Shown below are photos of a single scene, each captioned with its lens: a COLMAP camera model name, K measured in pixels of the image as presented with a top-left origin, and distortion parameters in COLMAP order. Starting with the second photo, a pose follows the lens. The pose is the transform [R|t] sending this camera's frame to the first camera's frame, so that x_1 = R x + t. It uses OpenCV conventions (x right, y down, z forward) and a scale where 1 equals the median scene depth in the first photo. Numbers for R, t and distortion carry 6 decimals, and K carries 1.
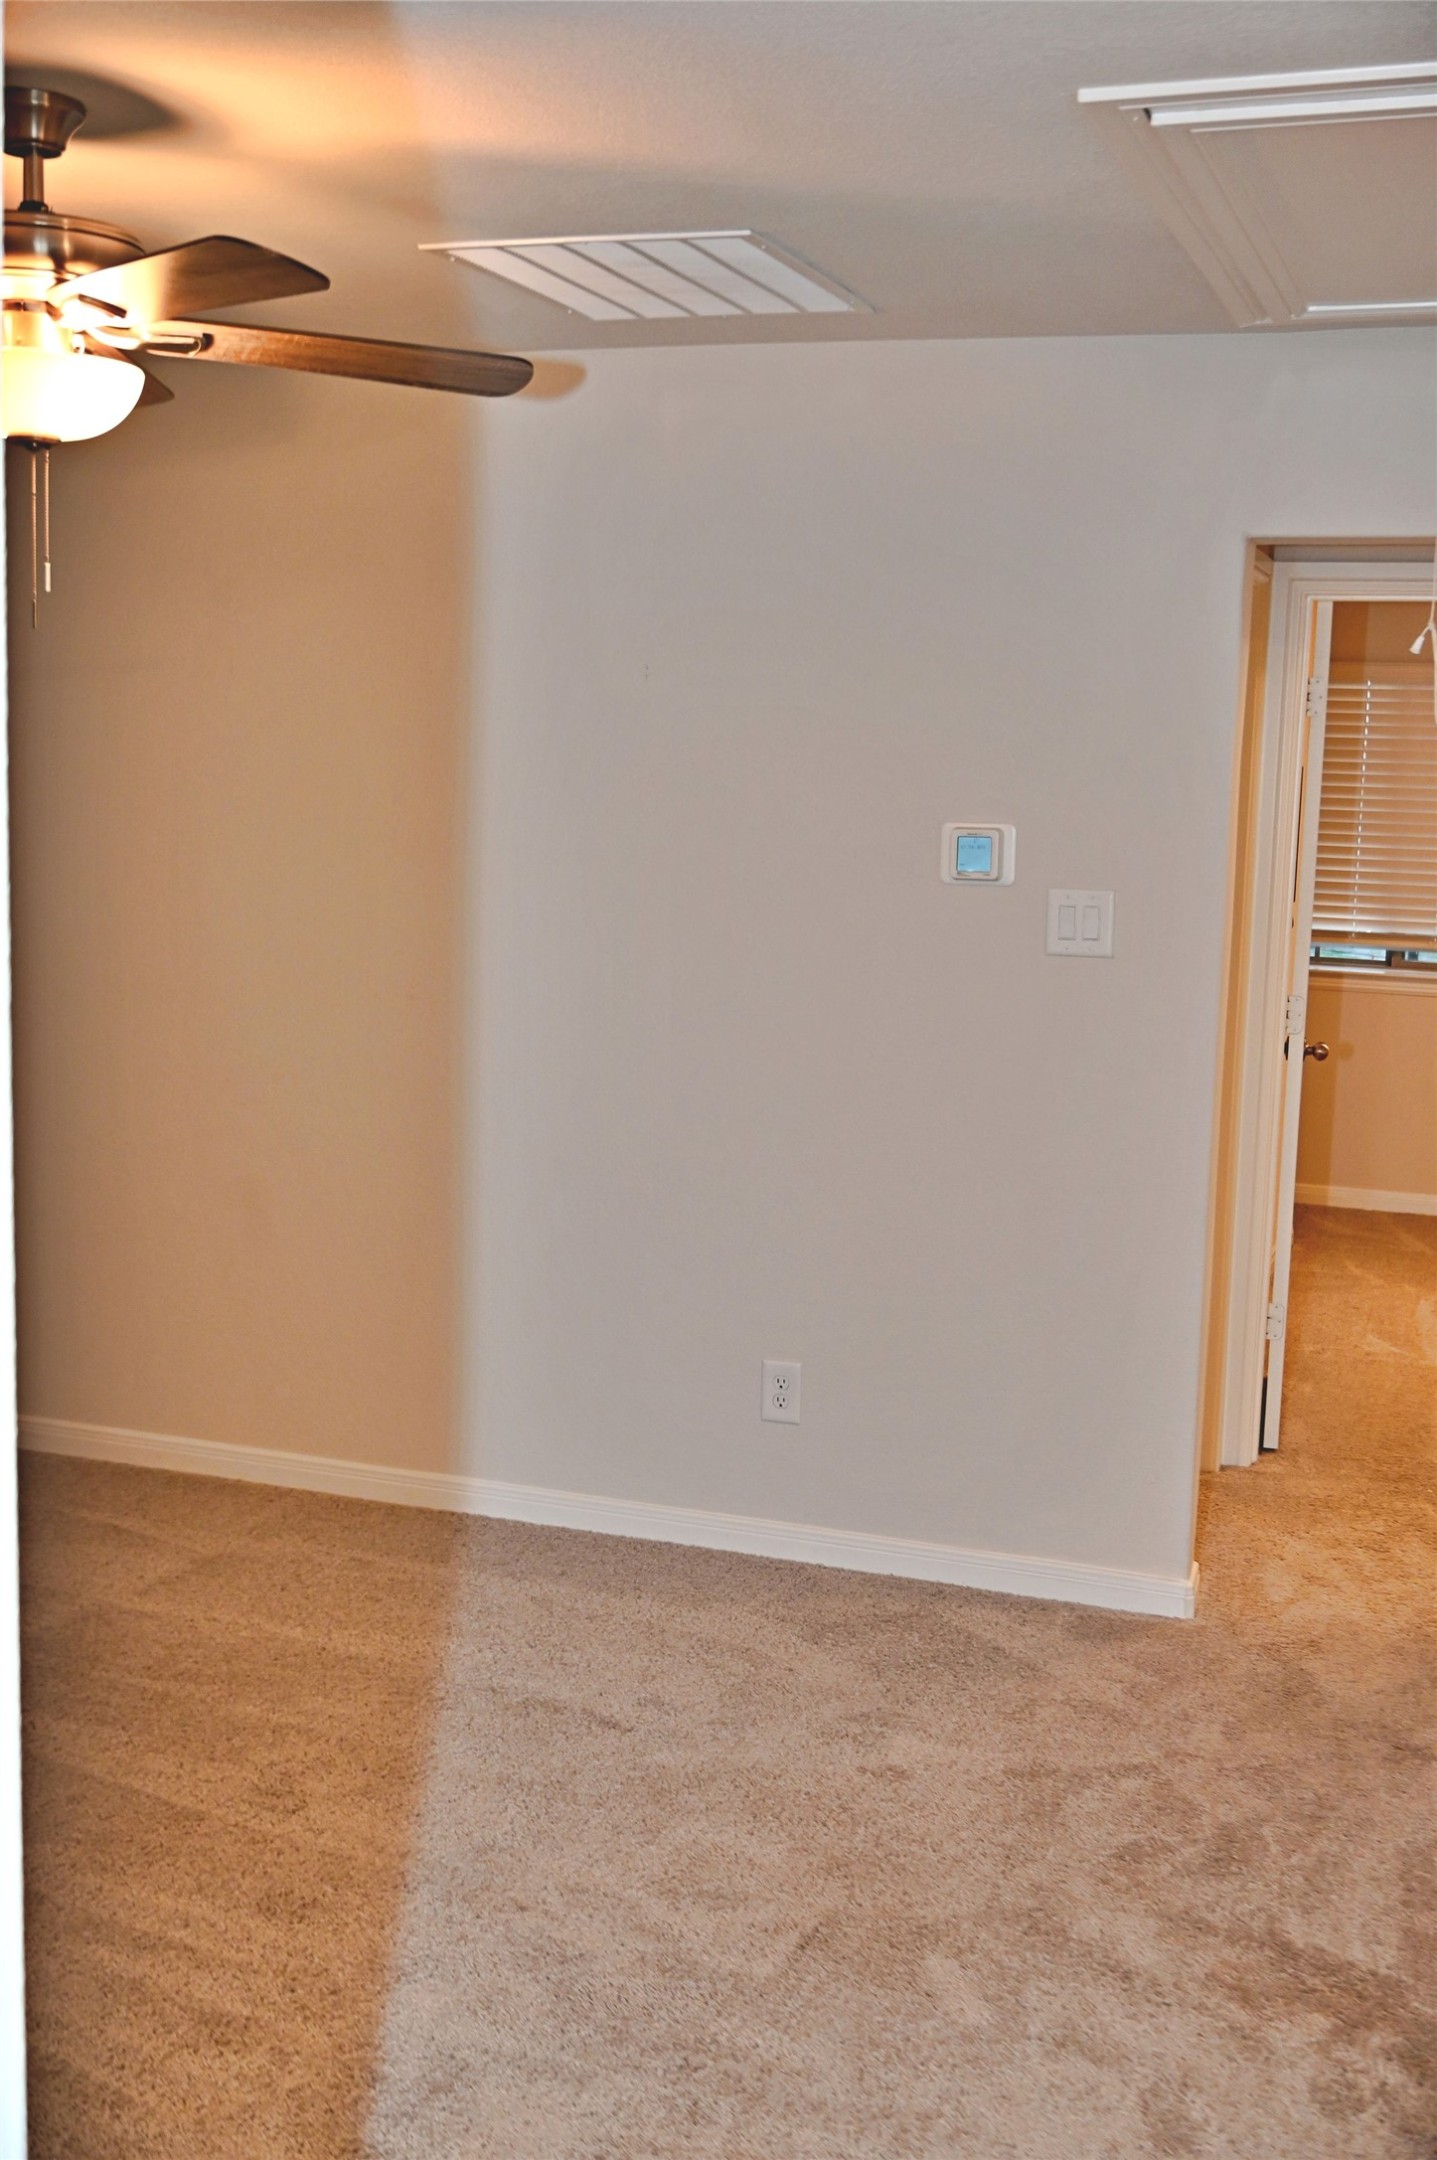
lens RADIAL K [[2365.0, 0, 718.5], [0, 2365.0, 1080.0], [0, 0, 1]] dist [-0.009759, 0.325110]
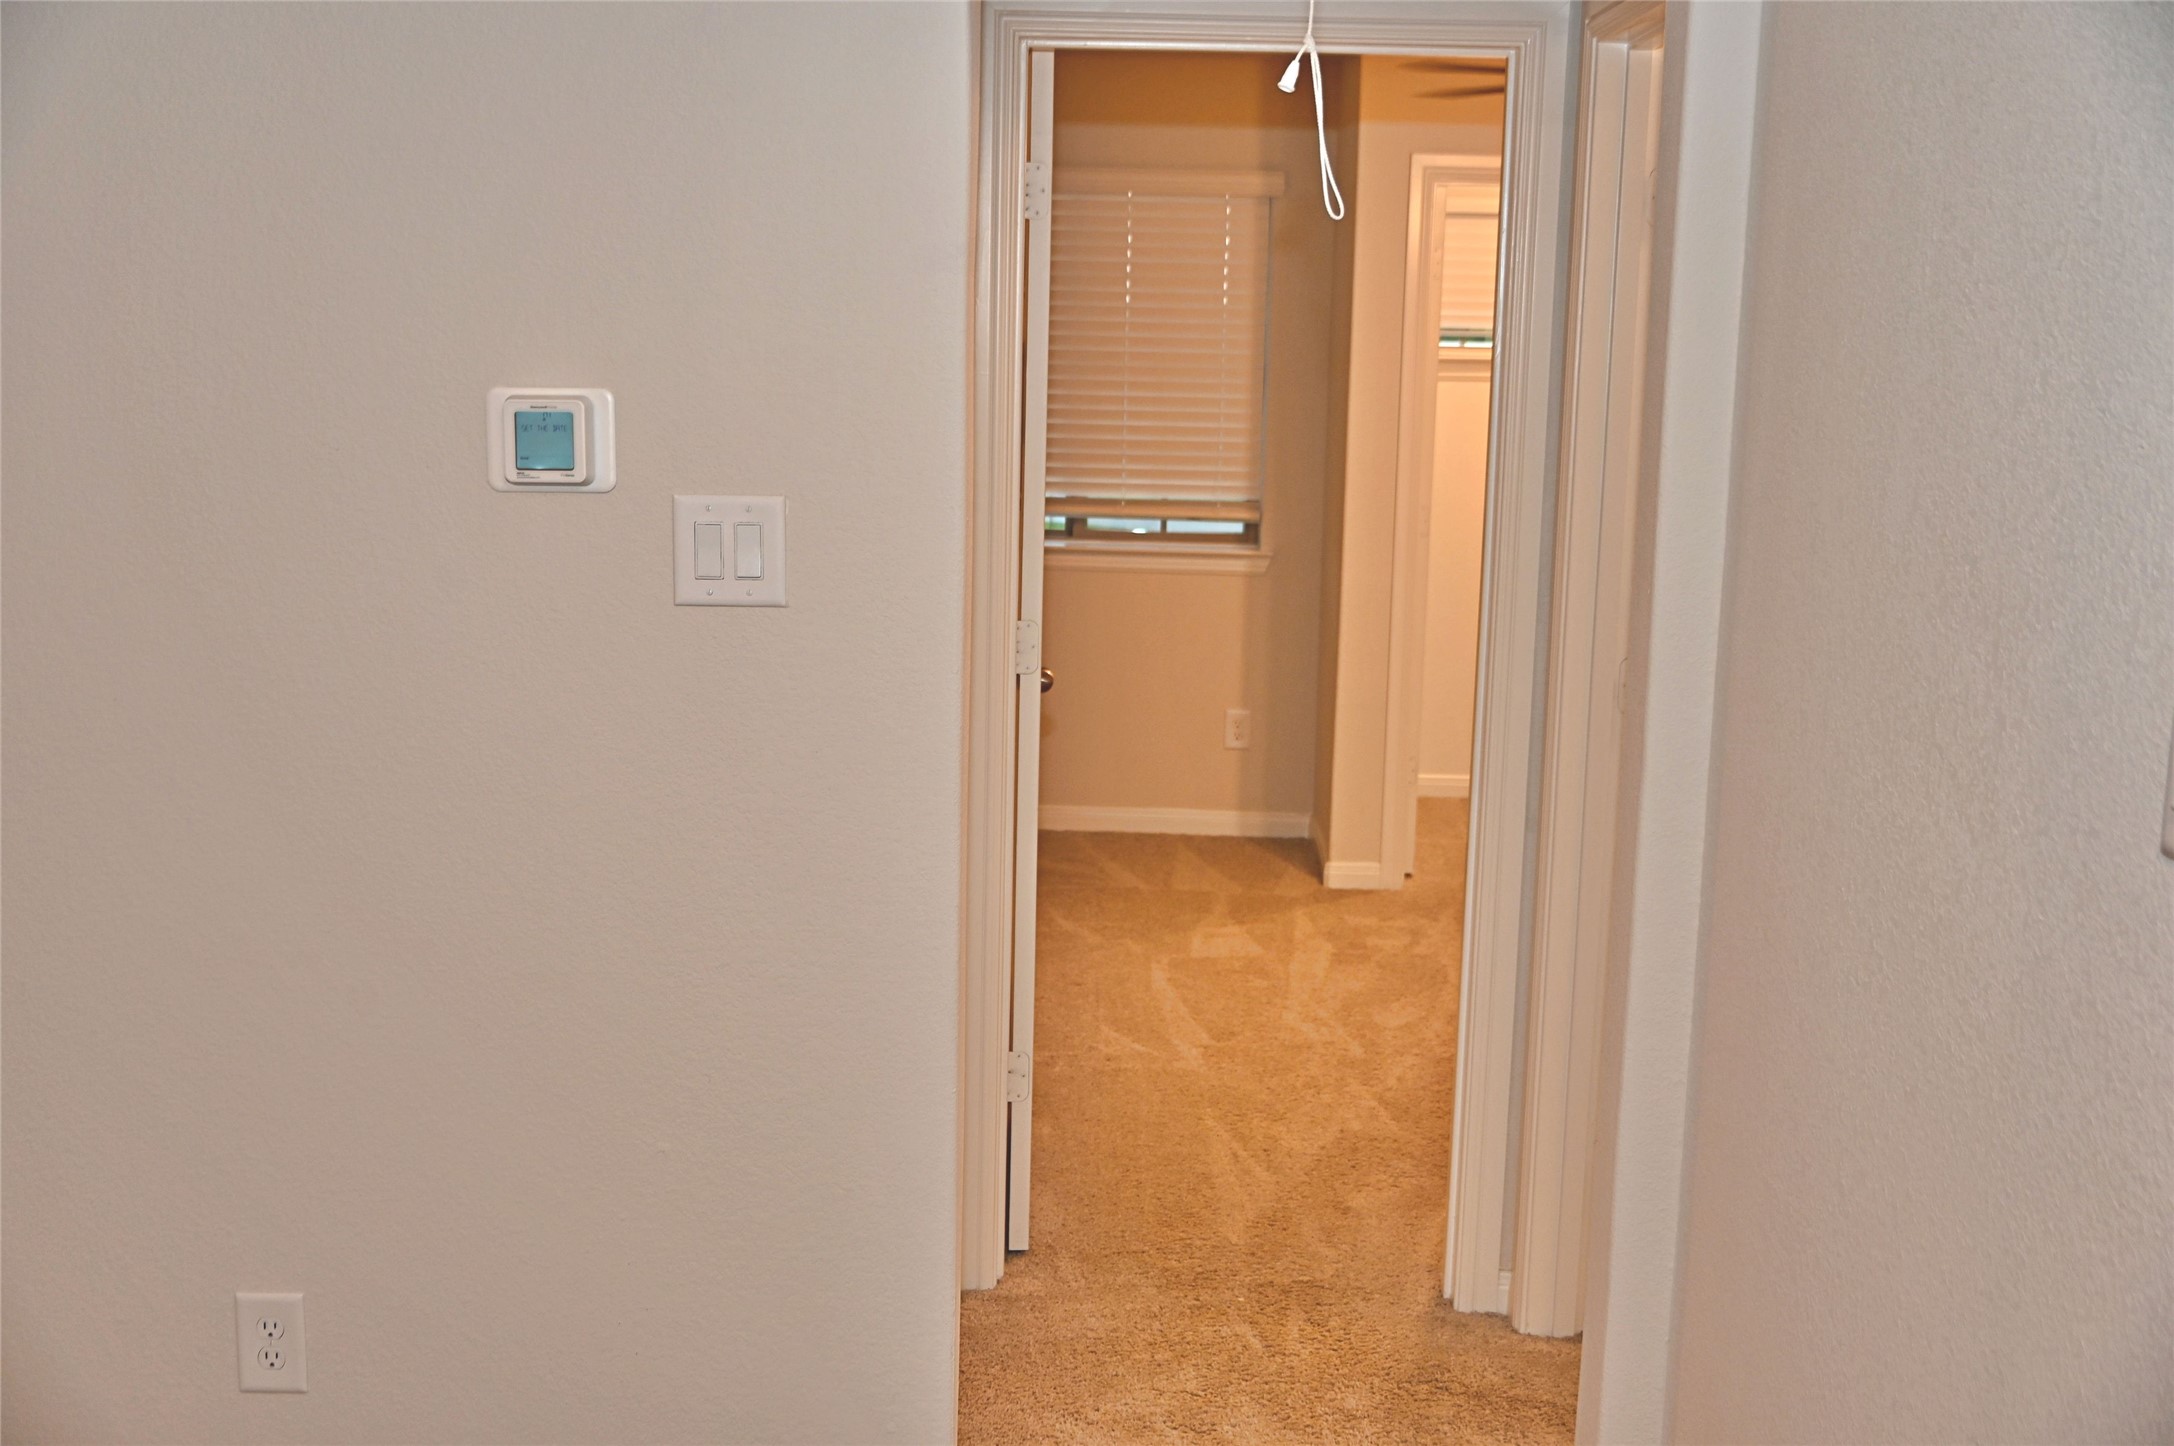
lens RADIAL K [[2414.0, 0, 1093.3], [0, 2414.0, 716.3], [0, 0, 1]] dist [-0.008780, -0.011621]
pose [[0.948068, -0.060707, 0.312220, 0.040780], [0.048368, 0.997717, 0.047121, -0.043158], [-0.314368, -0.029573, 0.948840, 0.340923]]
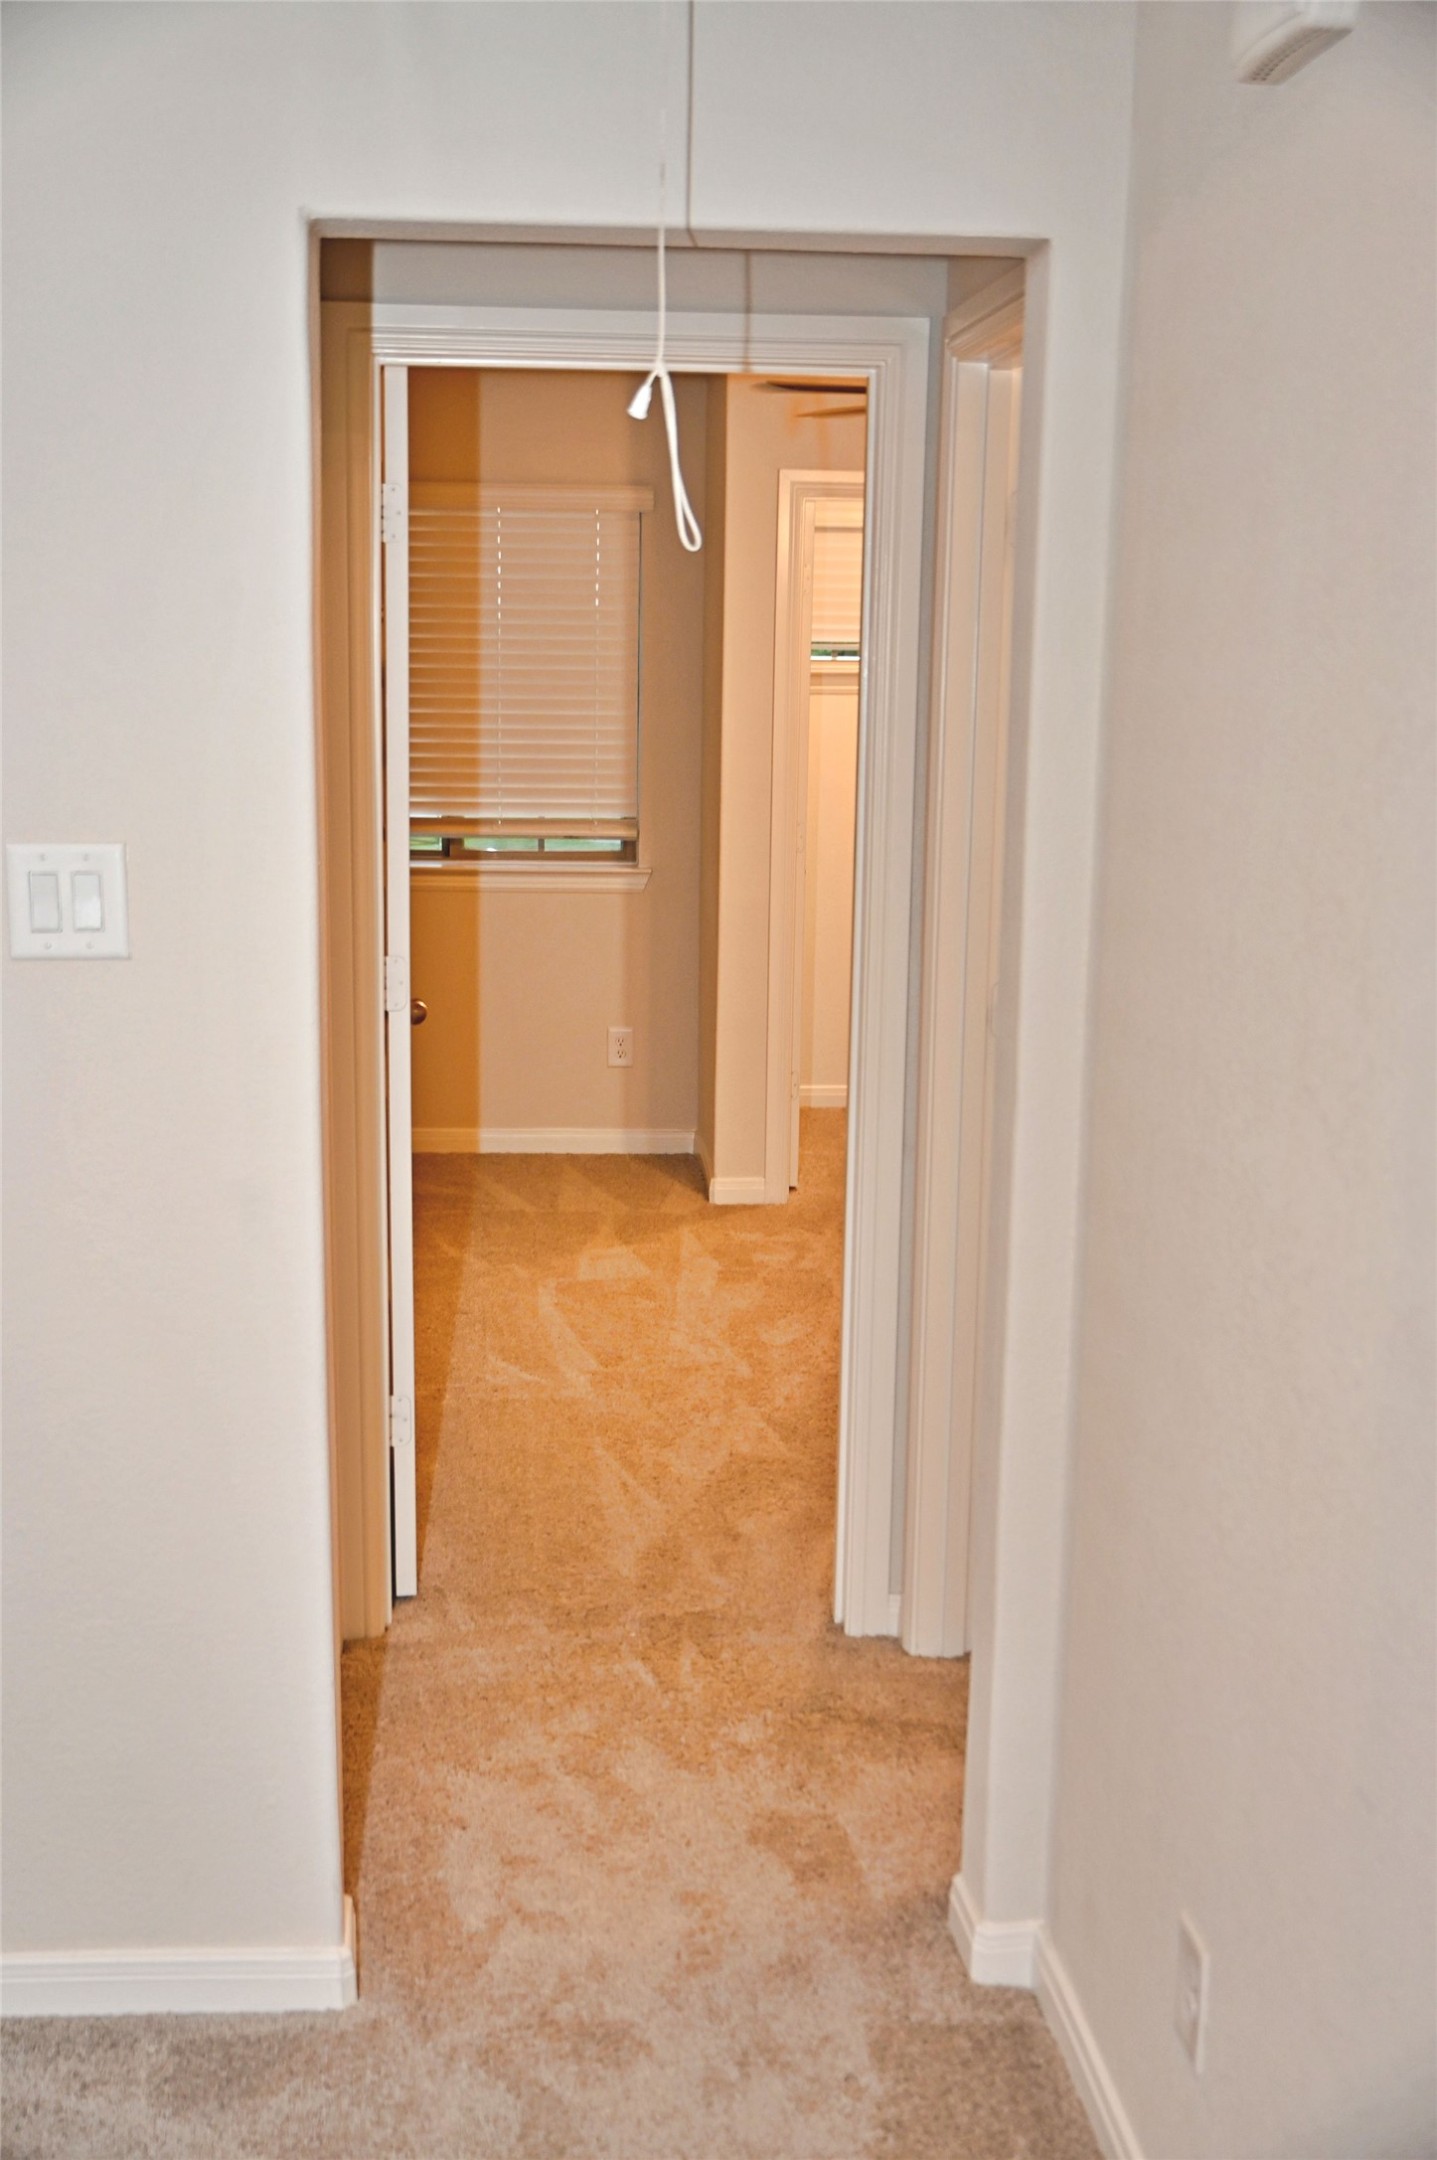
lens RADIAL K [[2368.9, 0, 757.7], [0, 2368.9, 1083.4], [0, 0, 1]] dist [-0.007409, -0.128968]
pose [[0.904148, -0.094883, 0.416549, 0.054392], [0.067297, 0.994484, 0.080453, -0.050690], [-0.421885, -0.044709, 0.905547, 0.362644]]
